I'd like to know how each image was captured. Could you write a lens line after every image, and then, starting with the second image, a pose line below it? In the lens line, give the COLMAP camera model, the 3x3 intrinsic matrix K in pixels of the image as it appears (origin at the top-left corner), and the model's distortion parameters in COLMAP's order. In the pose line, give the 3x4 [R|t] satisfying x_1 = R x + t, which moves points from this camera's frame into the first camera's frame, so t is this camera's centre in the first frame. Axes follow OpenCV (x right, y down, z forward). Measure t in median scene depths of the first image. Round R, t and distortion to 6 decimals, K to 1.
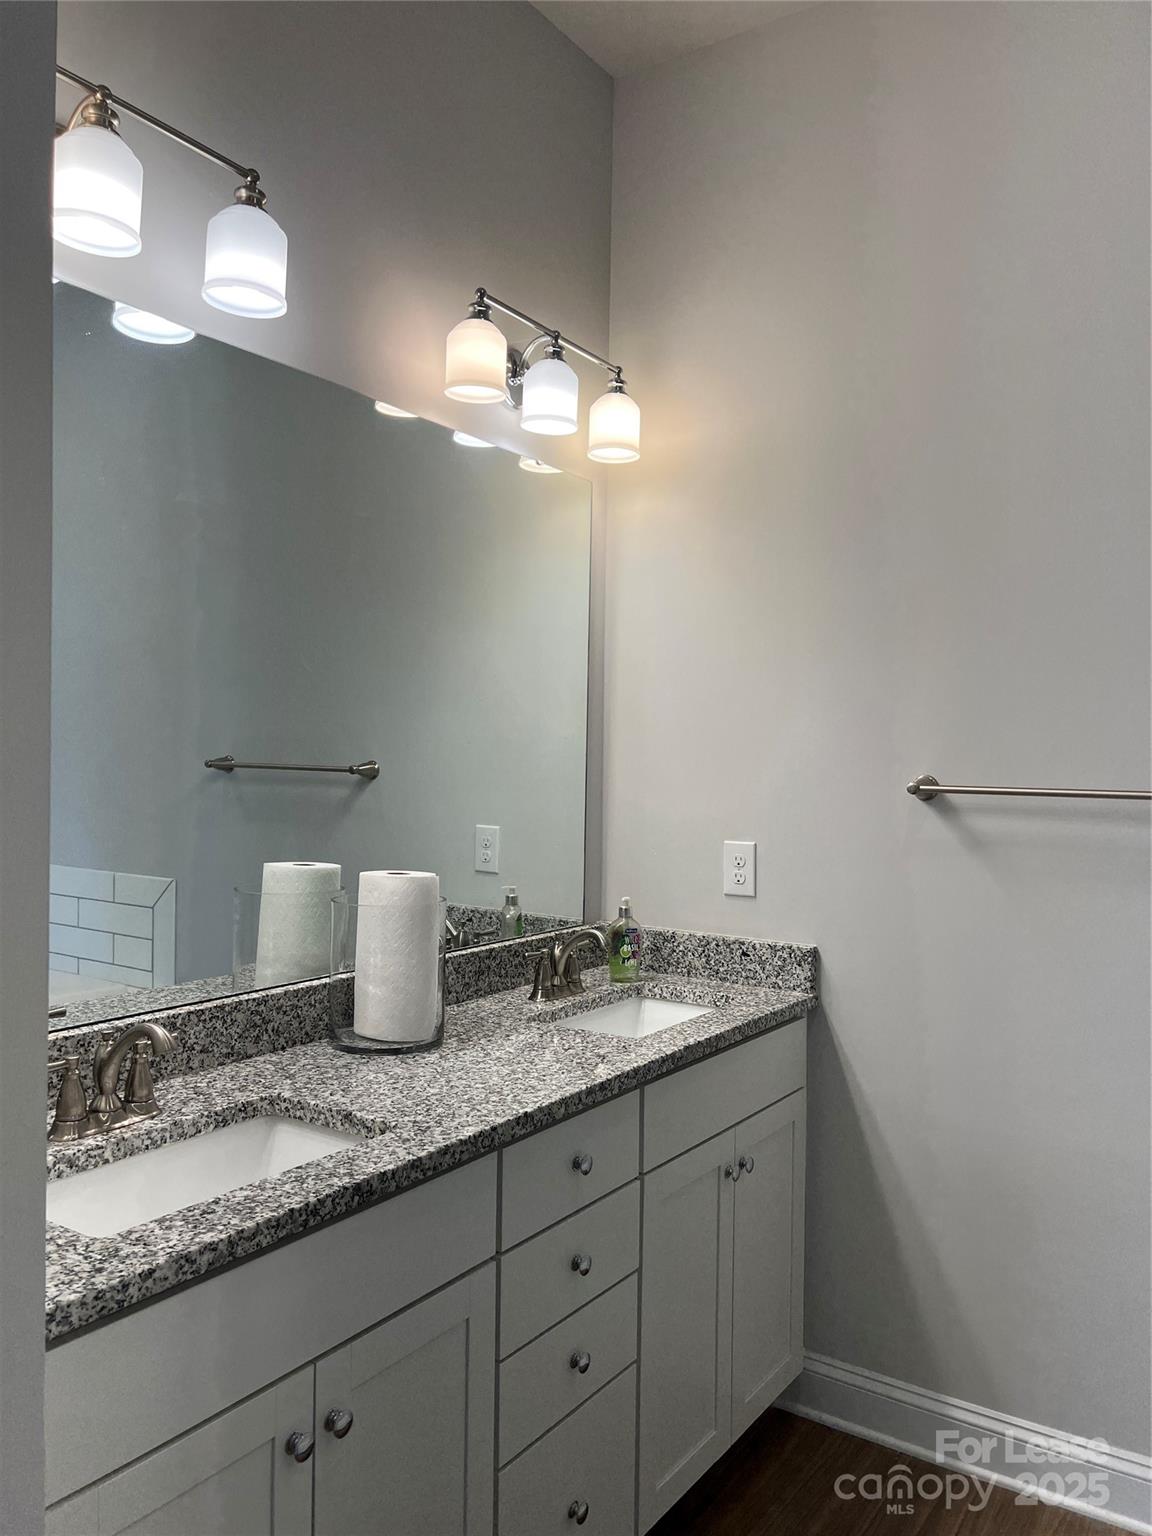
lens RADIAL K [[1144.5, 0, 577.2], [0, 1144.5, 771.7], [0, 0, 1]] dist [0.040598, -0.036790]
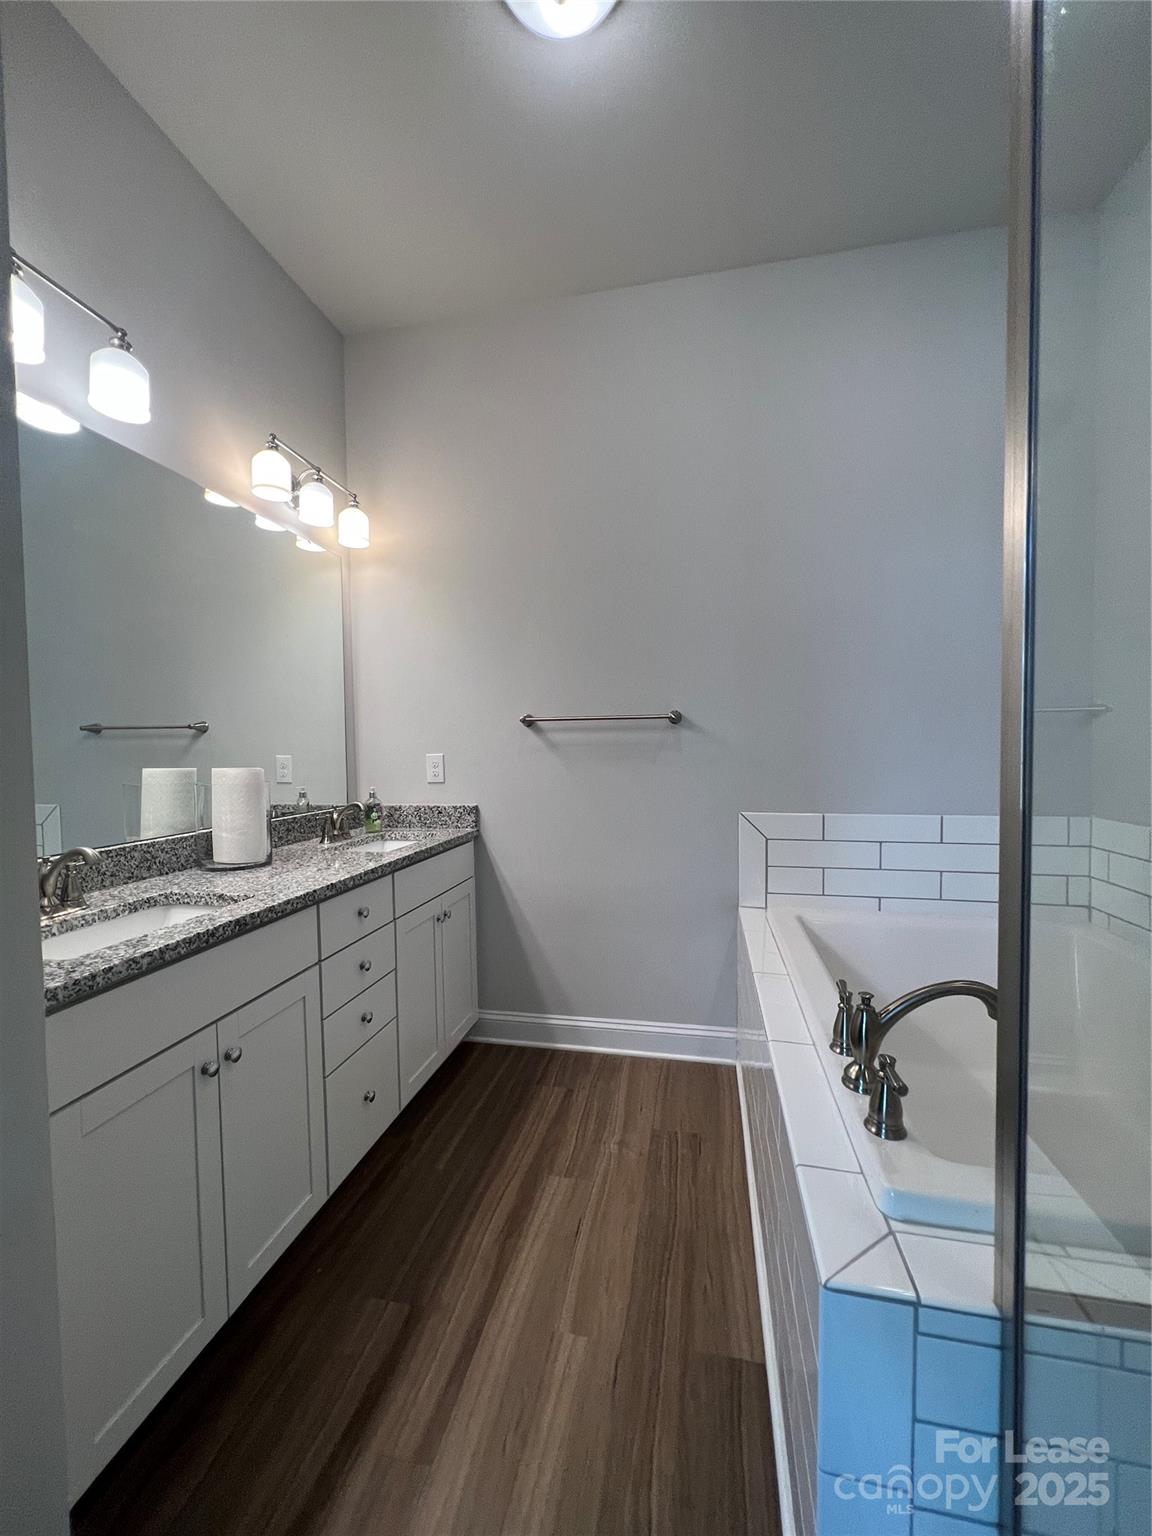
lens RADIAL K [[619.0, 0, 571.2], [0, 619.0, 766.5], [0, 0, 1]] dist [-0.003461, 0.000338]
pose [[0.924757, -0.042951, 0.378127, -0.042290], [0.036971, 0.999050, 0.023064, 0.077451], [-0.378759, -0.007348, 0.925466, -0.034401]]
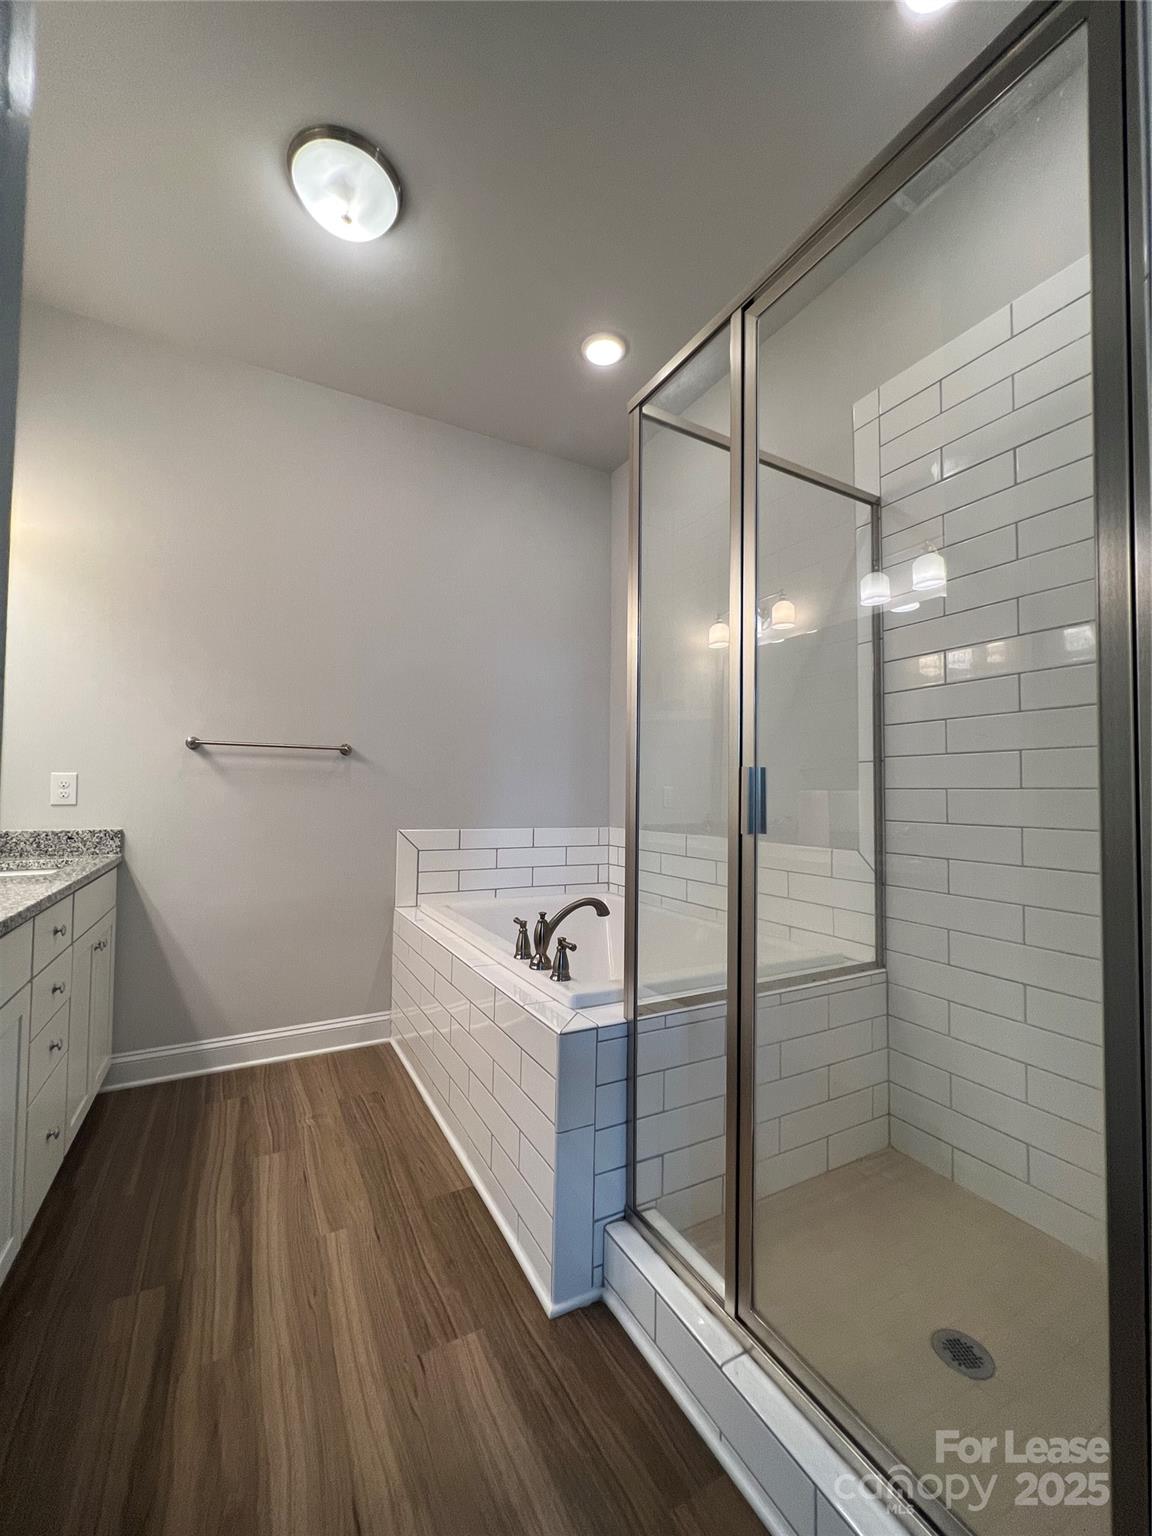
lens RADIAL K [[619.0, 0, 579.4], [0, 619.0, 773.8], [0, 0, 1]] dist [-0.003461, 0.000338]
pose [[0.451113, 0.015685, 0.892329, -0.379756], [0.012449, 0.999638, -0.023865, 0.109199], [-0.892380, 0.021875, 0.450754, -0.099078]]
